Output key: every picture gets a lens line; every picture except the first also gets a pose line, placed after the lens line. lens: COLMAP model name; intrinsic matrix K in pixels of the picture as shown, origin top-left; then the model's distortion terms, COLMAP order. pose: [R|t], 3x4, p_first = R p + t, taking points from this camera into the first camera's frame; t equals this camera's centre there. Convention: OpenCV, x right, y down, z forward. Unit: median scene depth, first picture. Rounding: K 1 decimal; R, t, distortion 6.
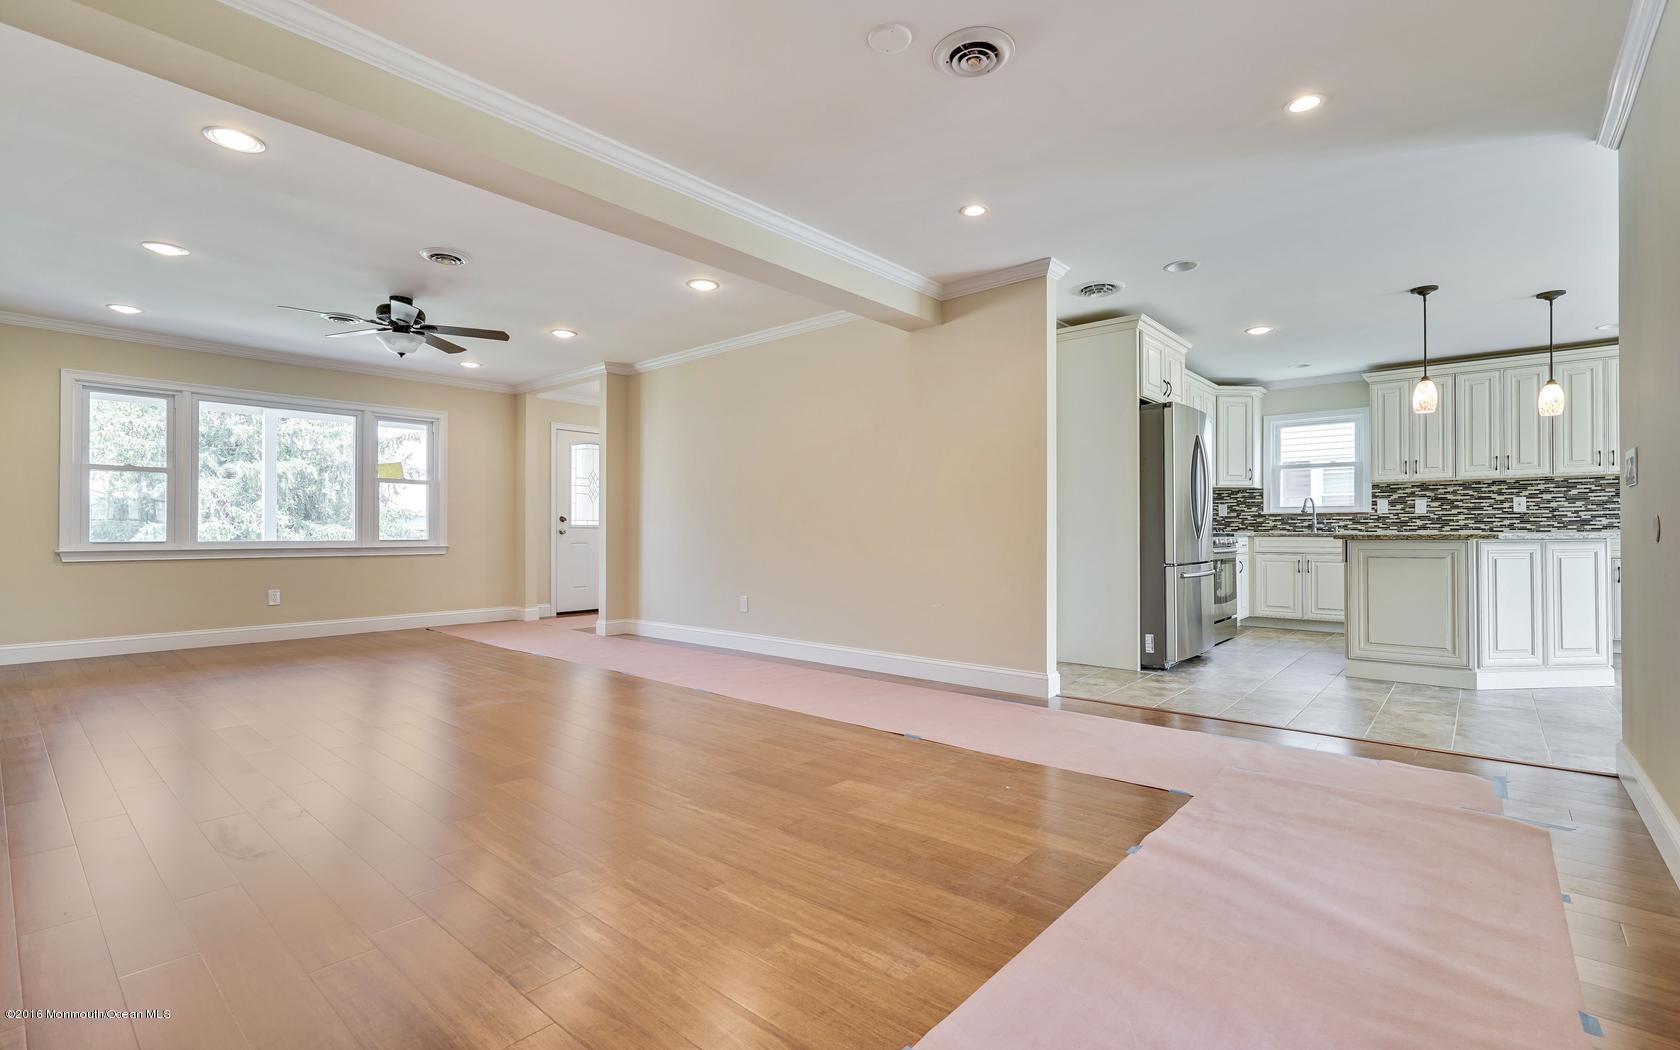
lens RADIAL K [[754.5, 0, 841.8], [0, 754.5, 524.7], [0, 0, 1]] dist [-0.006618, 0.001832]
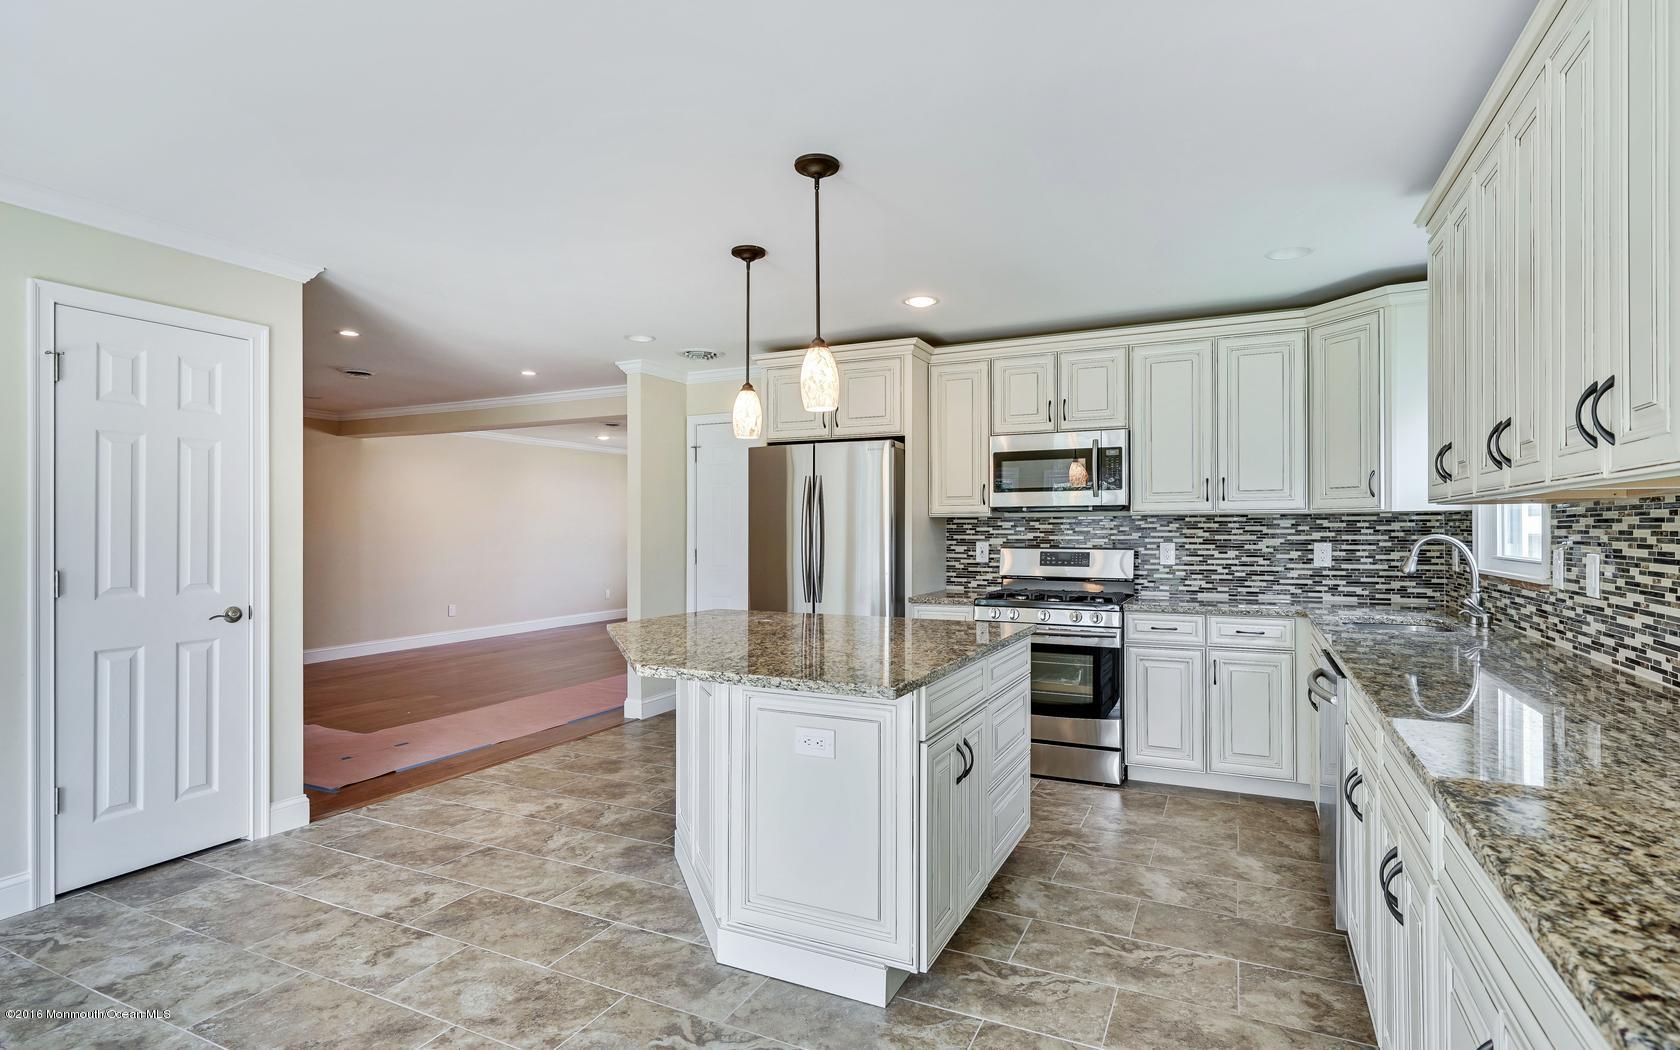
lens RADIAL K [[827.2, 0, 842.5], [0, 827.2, 530.6], [0, 0, 1]] dist [-0.003403, 0.001876]
pose [[0.264784, 0.002569, -0.964304, 1.038116], [0.012191, 0.999908, 0.006011, -0.050114], [0.964231, -0.013348, 0.264728, 0.615231]]
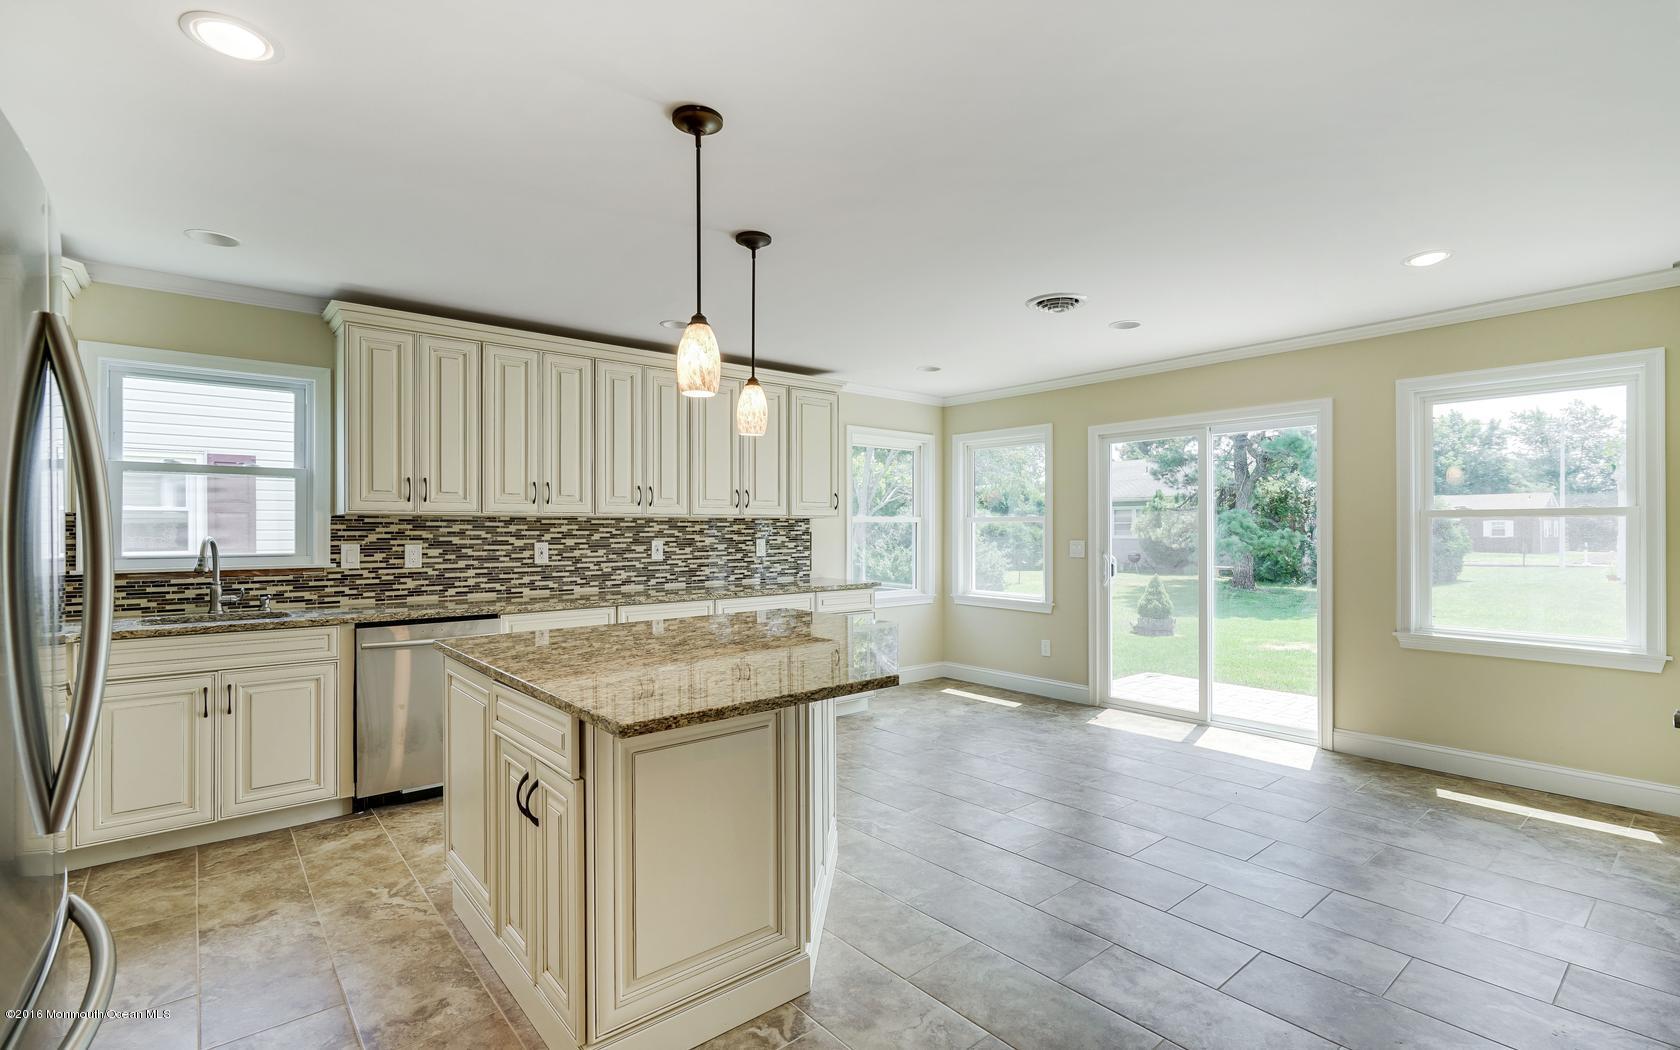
lens RADIAL K [[754.5, 0, 839.3], [0, 754.5, 536.3], [0, 0, 1]] dist [-0.006618, 0.001832]
pose [[0.160911, -0.008614, 0.986931, 0.247101], [-0.009637, 0.999901, 0.010299, -0.049833], [-0.986922, -0.011168, 0.160812, 0.586858]]
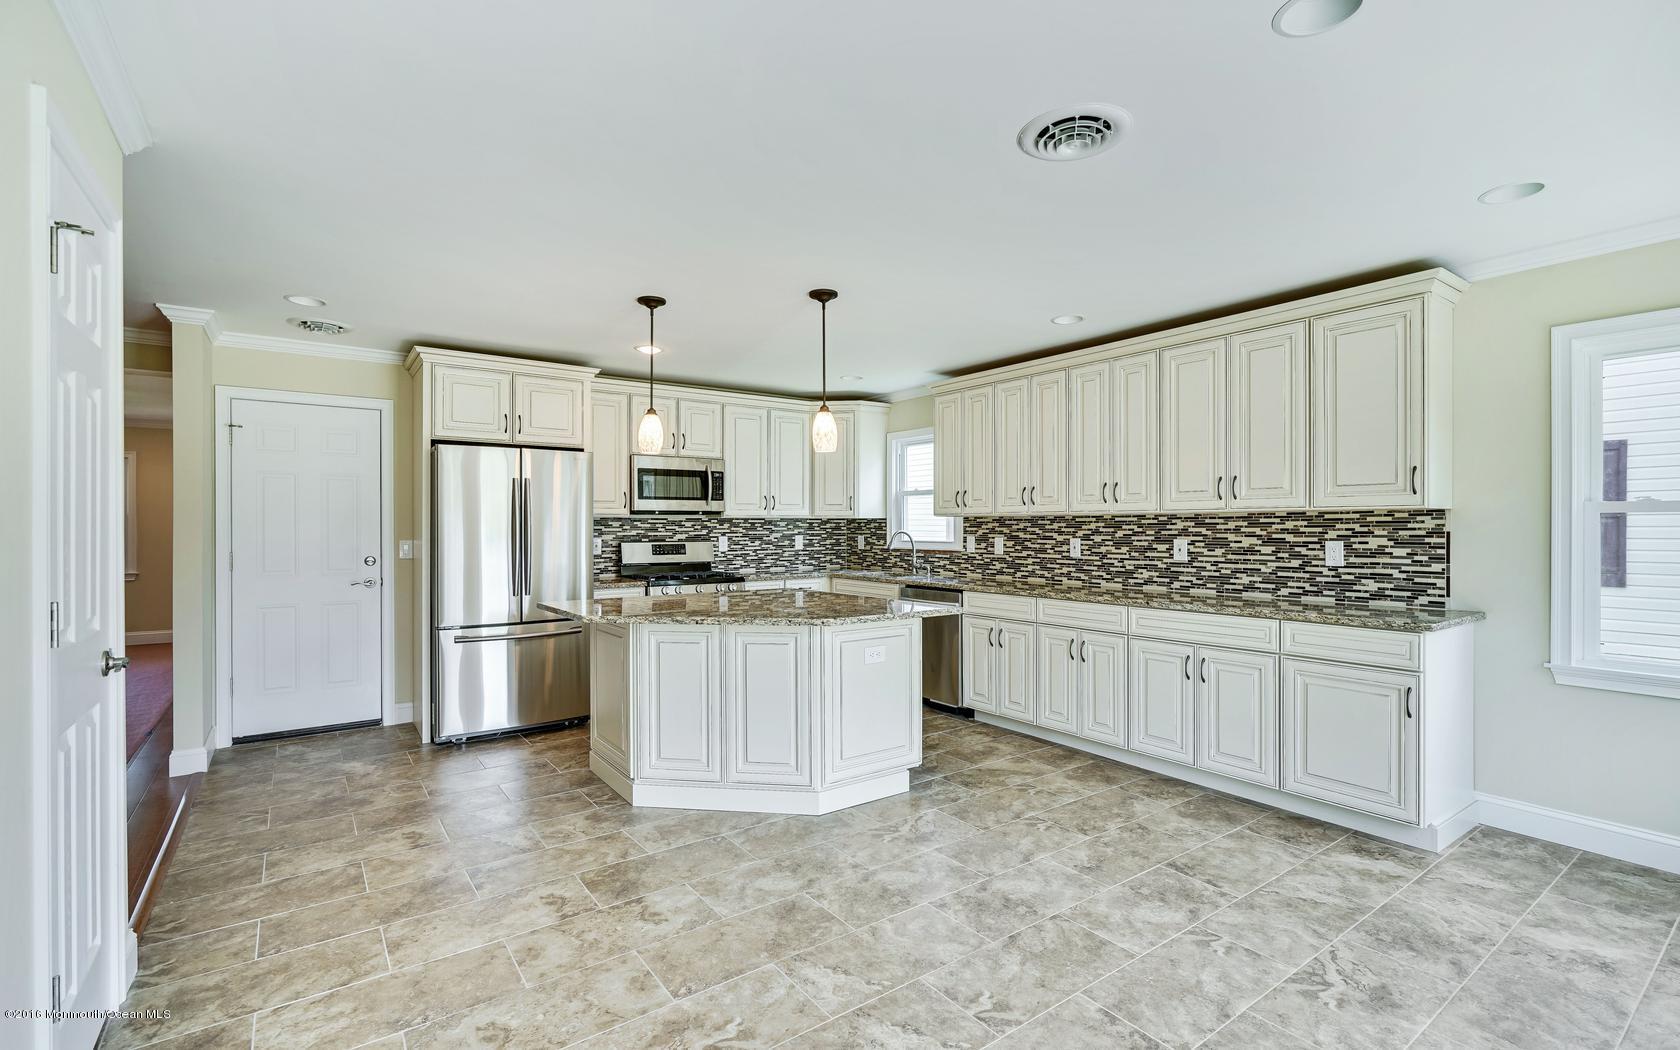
lens RADIAL K [[754.5, 0, 847.9], [0, 754.5, 526.8], [0, 0, 1]] dist [-0.006618, 0.001832]
pose [[0.975702, 0.000941, -0.219102, 0.802641], [0.001736, 0.999926, 0.012023, -0.055687], [0.219097, -0.012112, 0.975628, 0.177597]]
